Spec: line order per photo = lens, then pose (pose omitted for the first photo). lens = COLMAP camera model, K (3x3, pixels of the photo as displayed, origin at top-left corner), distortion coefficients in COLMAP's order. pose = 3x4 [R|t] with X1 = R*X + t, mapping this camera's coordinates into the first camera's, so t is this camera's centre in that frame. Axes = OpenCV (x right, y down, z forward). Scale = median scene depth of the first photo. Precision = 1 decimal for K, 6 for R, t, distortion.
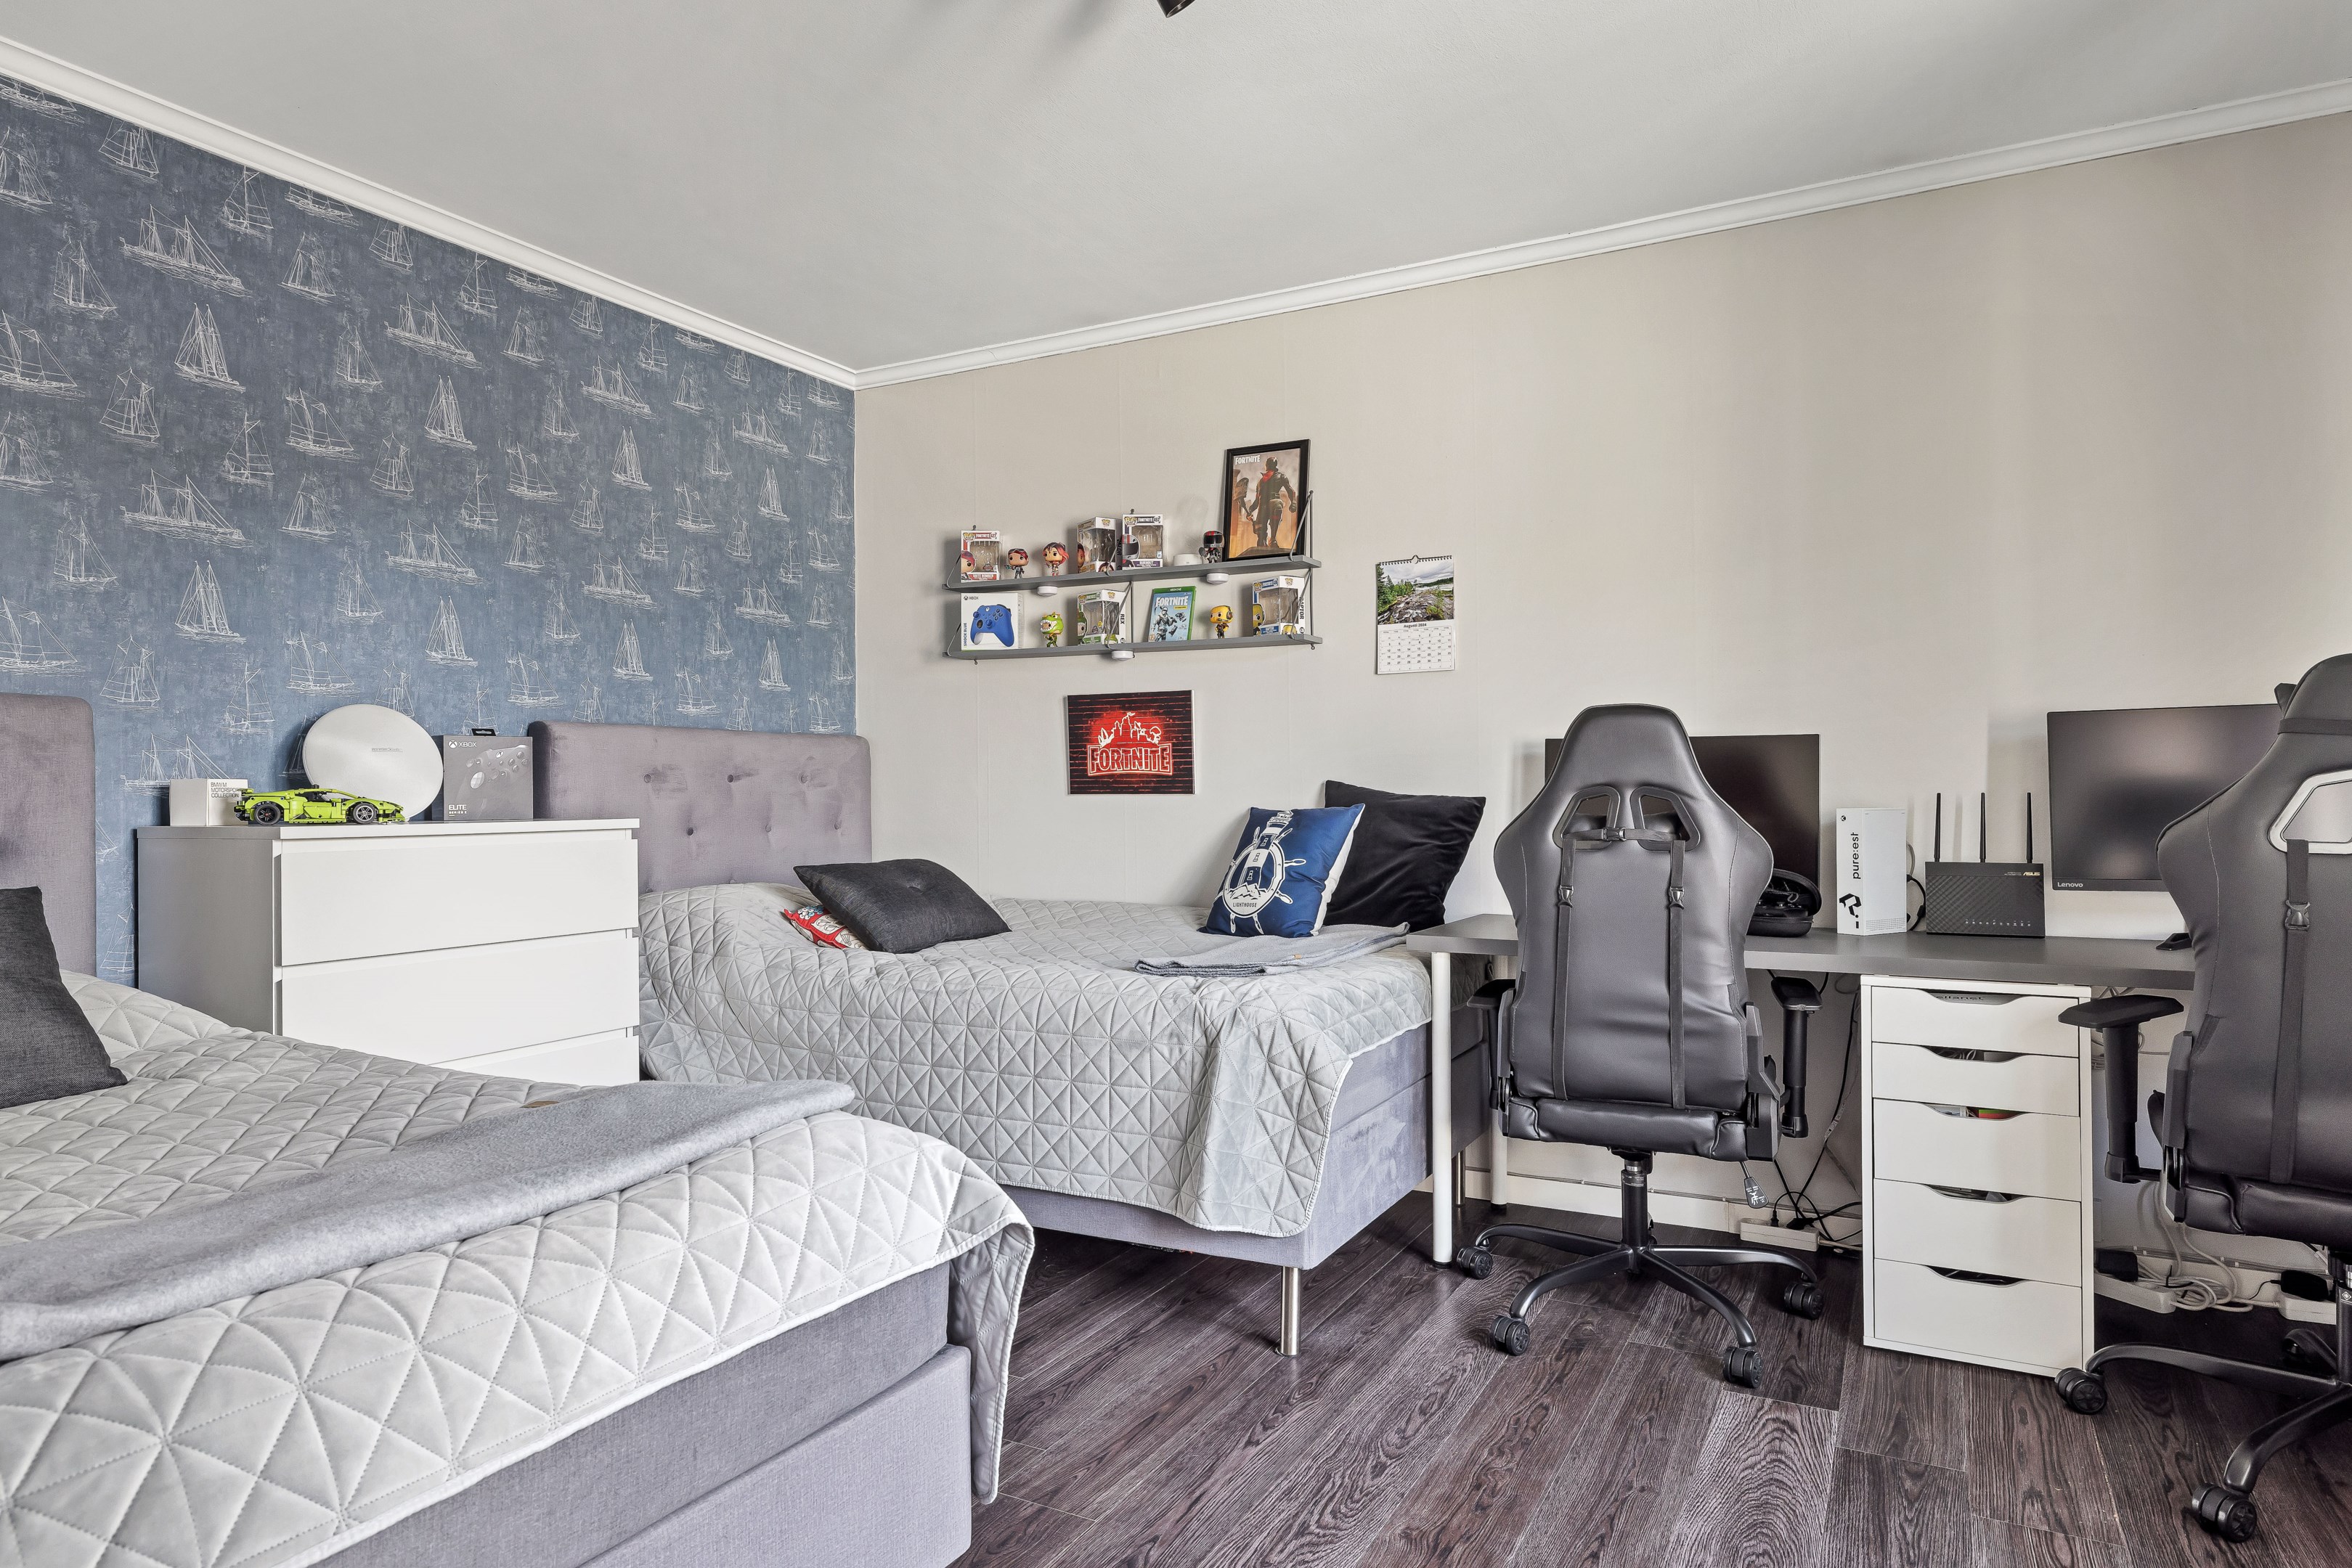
lens RADIAL K [[1448.6, 0, 1176.0], [0, 1448.6, 784.0], [0, 0, 1]] dist [0.036528, 0.036818]
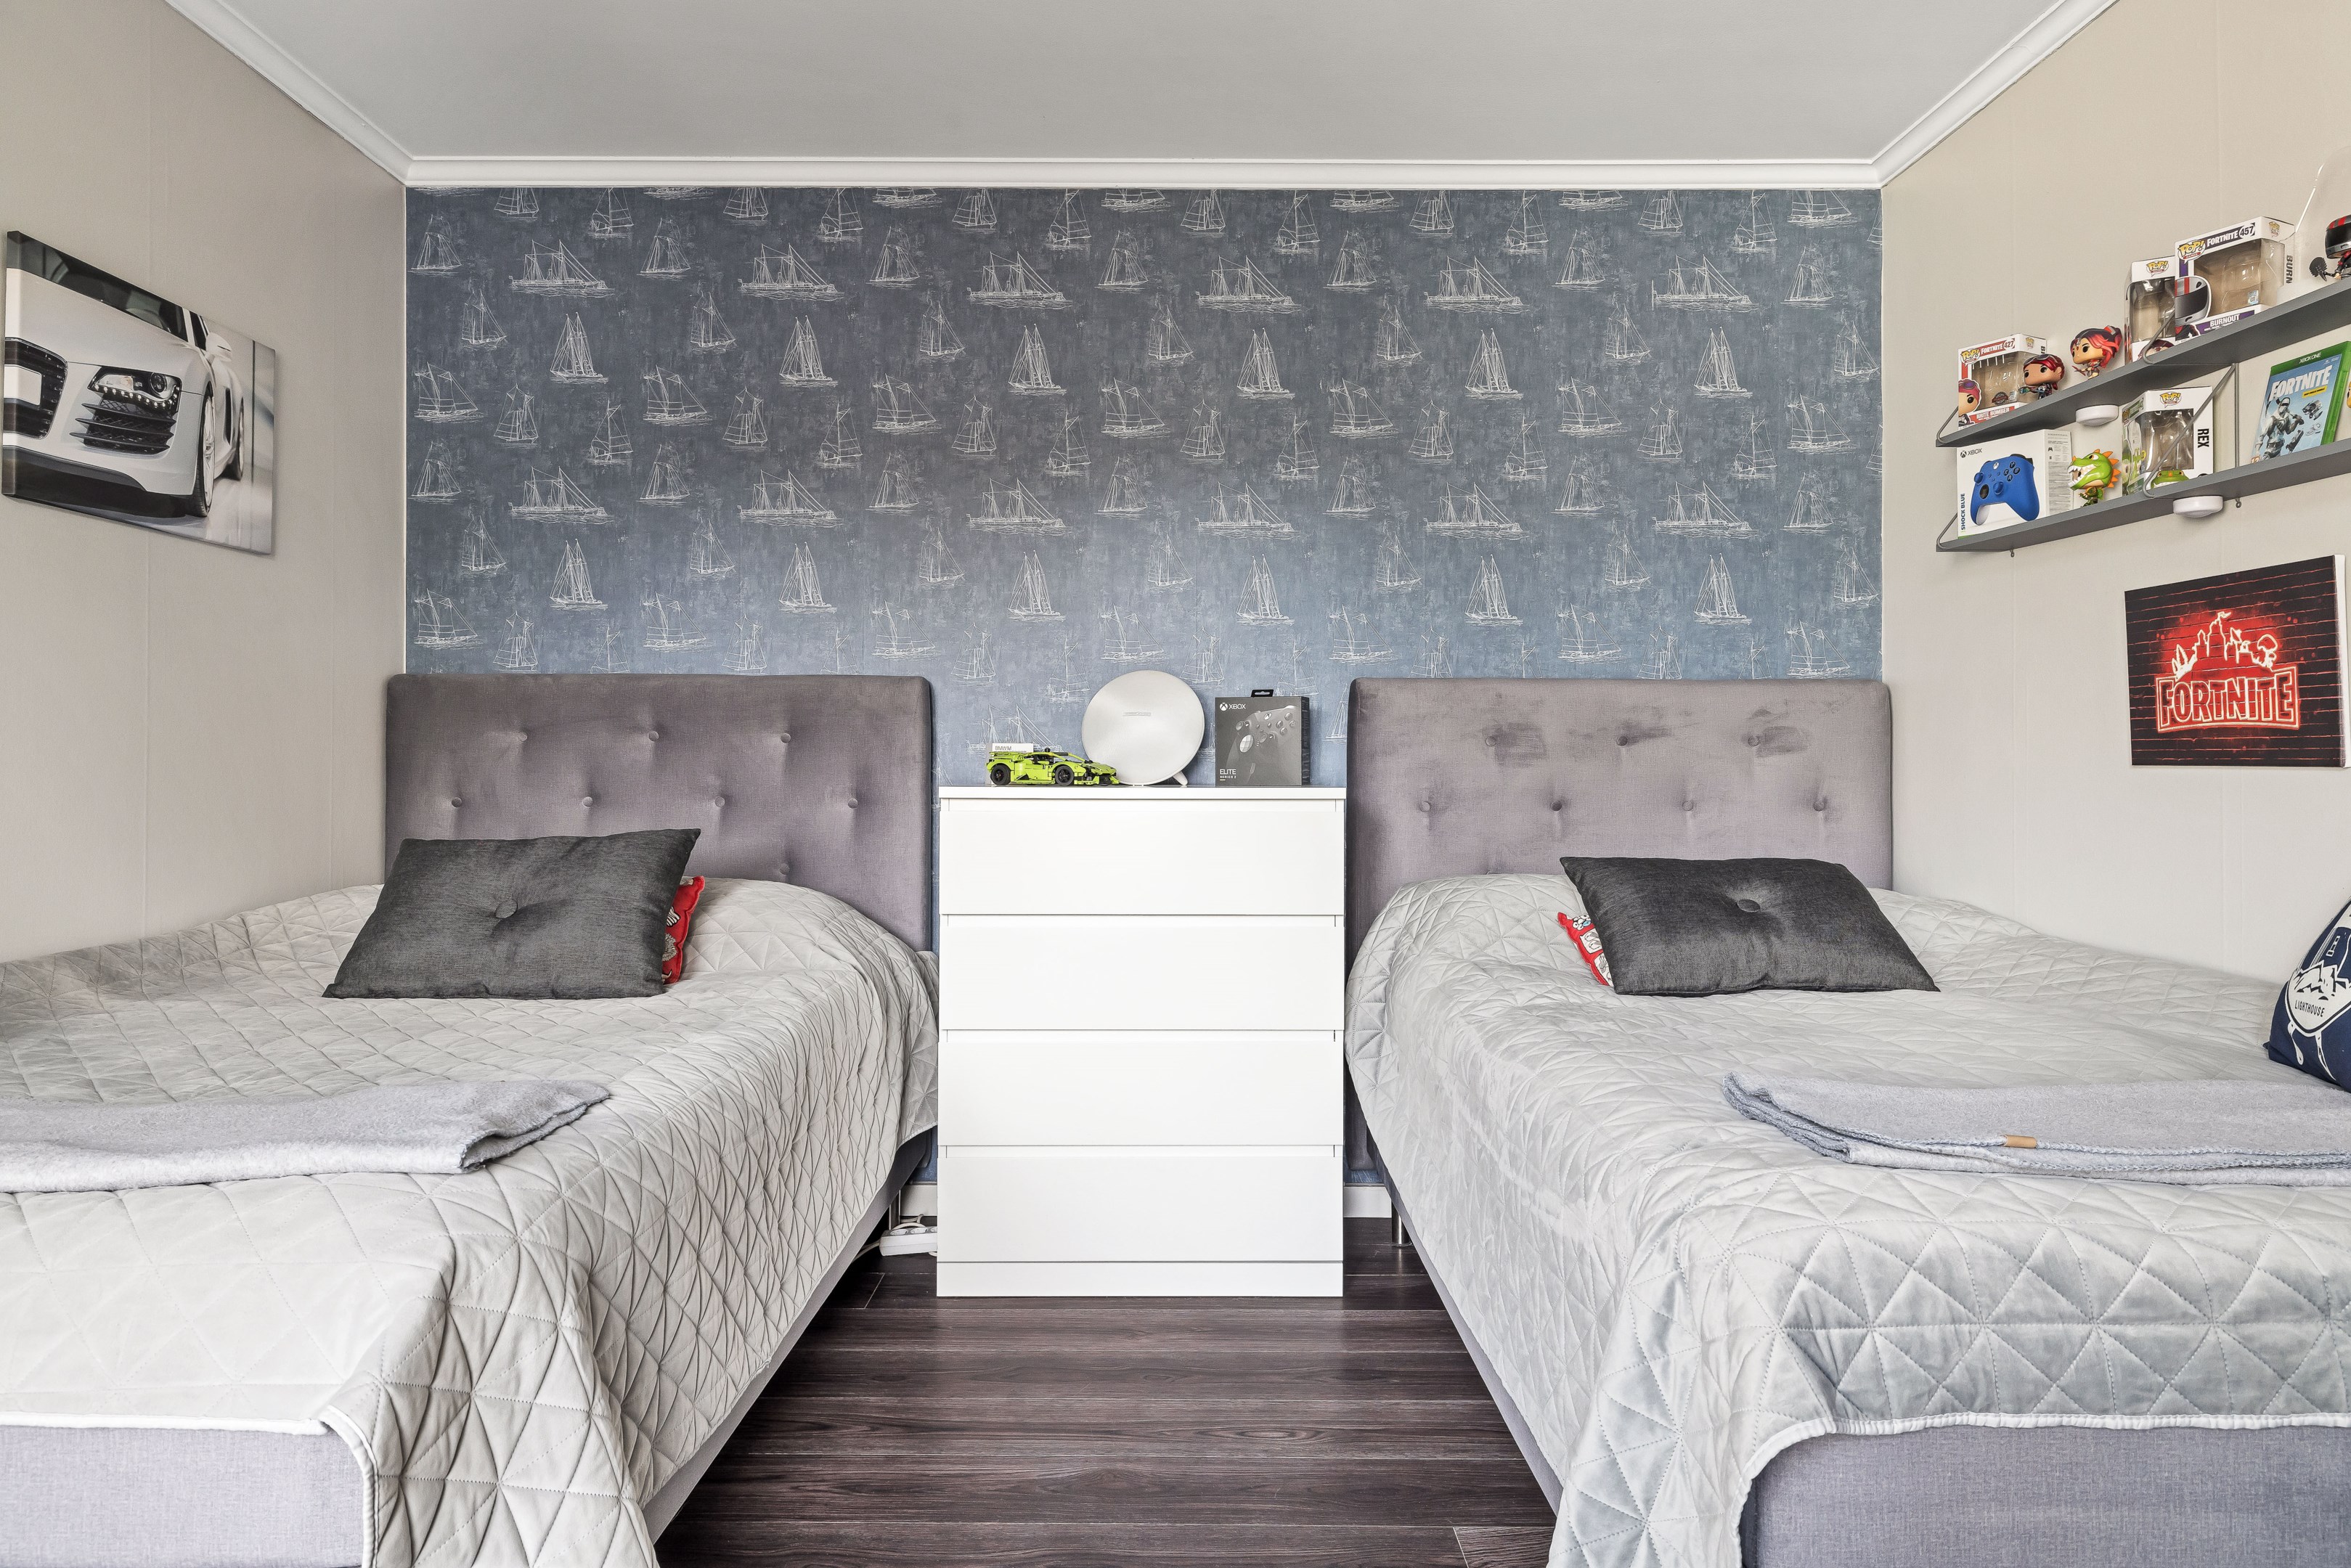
lens RADIAL K [[1371.4, 0, 1166.2], [0, 1371.4, 754.2], [0, 0, 1]] dist [0.034513, -0.028553]
pose [[0.482391, 0.003793, -0.875948, 0.227569], [0.000444, 0.999989, 0.004575, 0.000116], [0.875956, -0.002596, 0.482384, 0.422094]]
